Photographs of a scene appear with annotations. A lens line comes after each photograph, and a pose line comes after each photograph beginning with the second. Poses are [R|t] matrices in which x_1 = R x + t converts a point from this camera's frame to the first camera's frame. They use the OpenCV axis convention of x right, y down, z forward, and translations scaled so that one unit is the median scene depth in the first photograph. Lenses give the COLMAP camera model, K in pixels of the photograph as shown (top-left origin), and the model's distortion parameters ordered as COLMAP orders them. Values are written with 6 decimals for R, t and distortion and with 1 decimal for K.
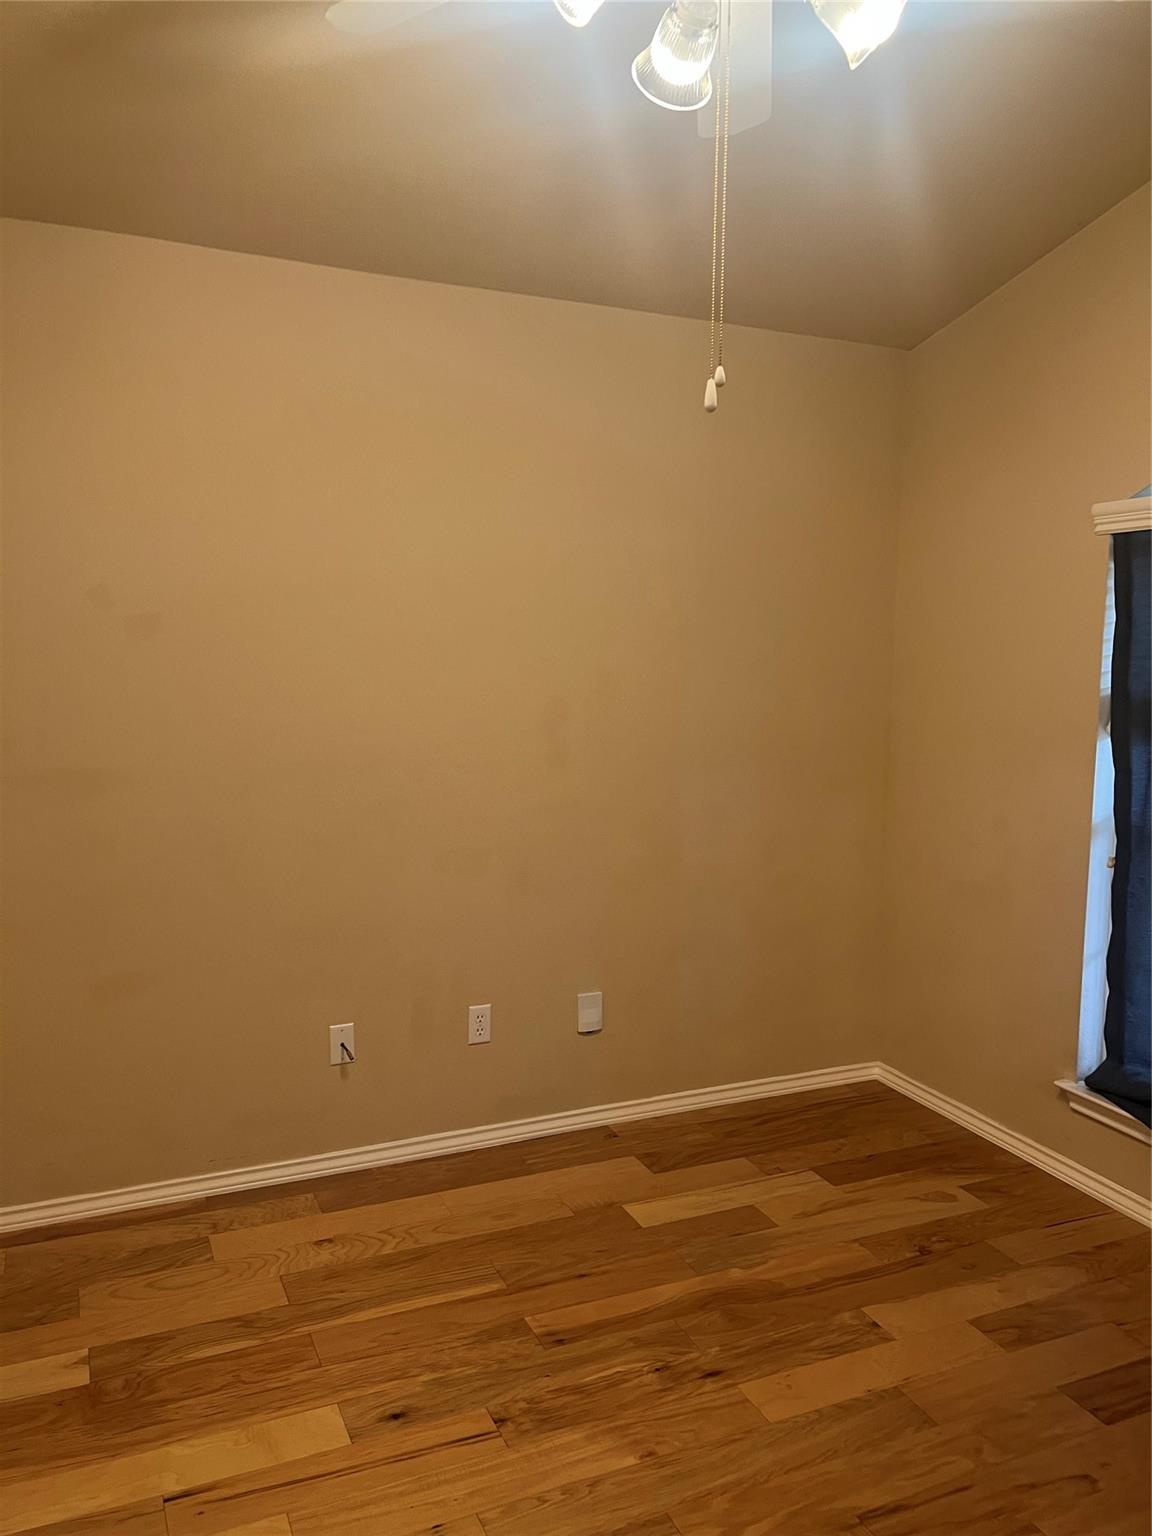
lens RADIAL K [[1139.3, 0, 574.8], [0, 1139.3, 776.9], [0, 0, 1]] dist [0.051730, -0.059086]
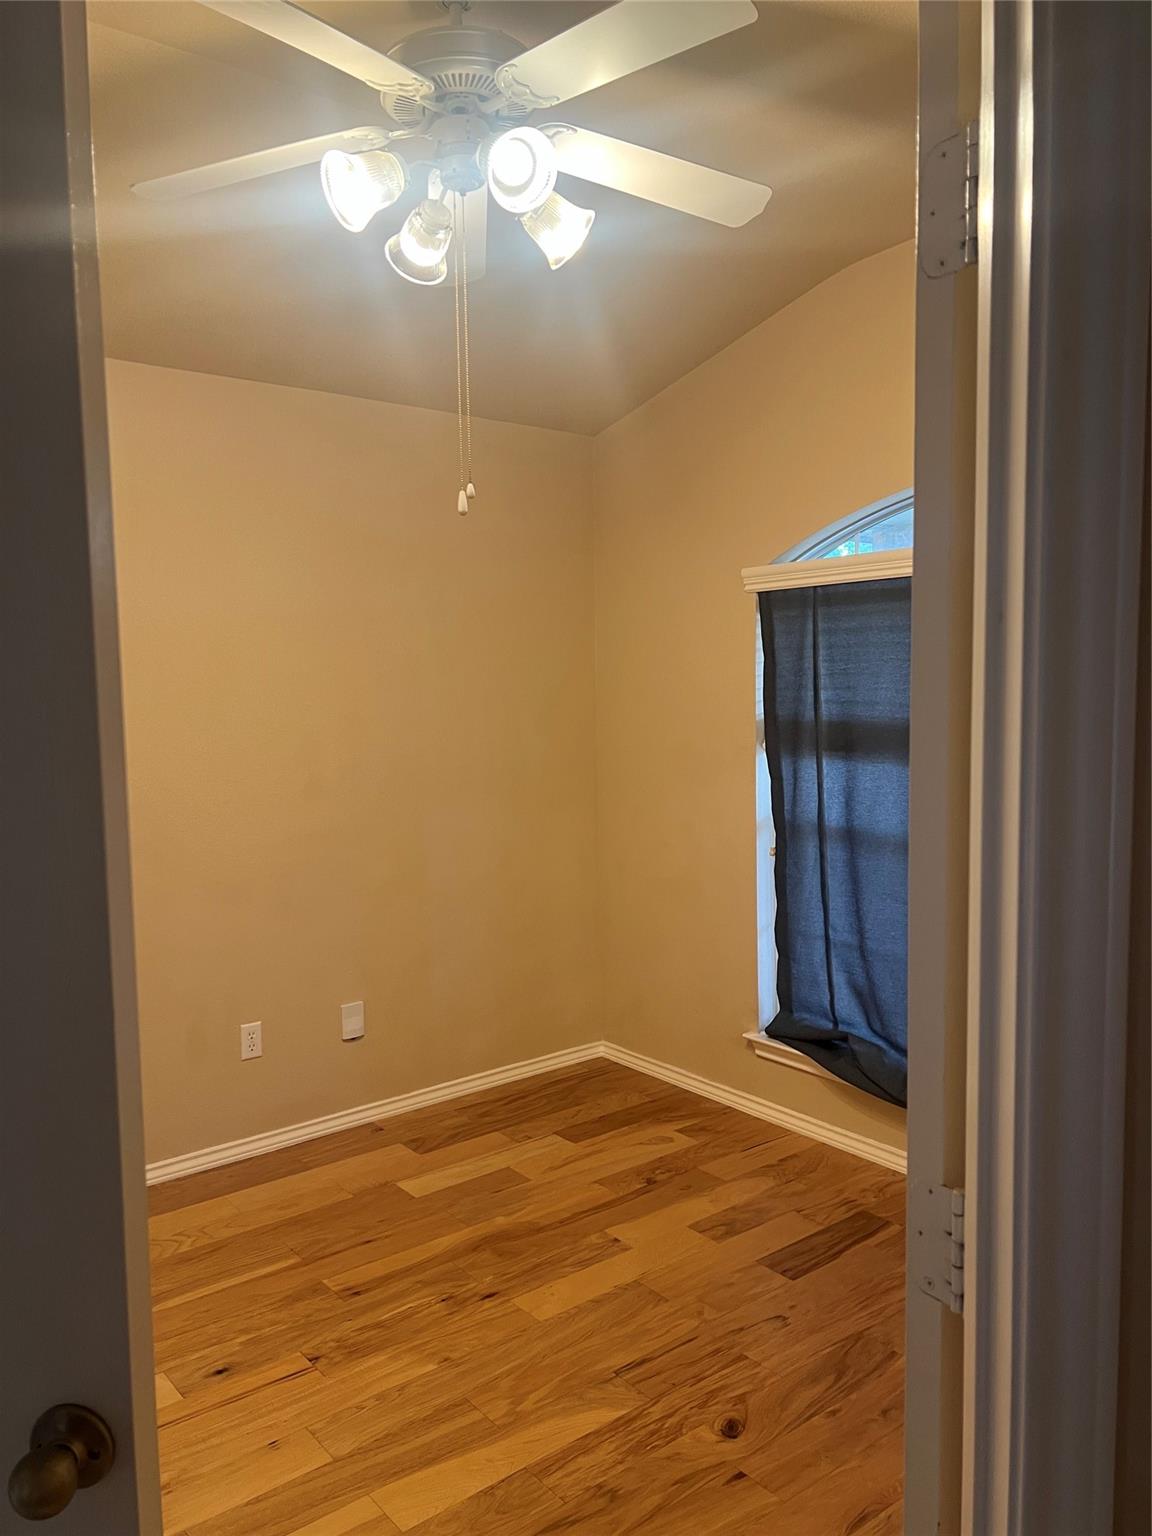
lens RADIAL K [[1139.3, 0, 574.1], [0, 1139.3, 772.9], [0, 0, 1]] dist [0.051730, -0.059086]
pose [[0.965875, -0.047703, 0.254579, -0.061136], [0.056701, 0.997995, -0.028123, 0.012323], [-0.252727, 0.041599, 0.966643, -0.166655]]
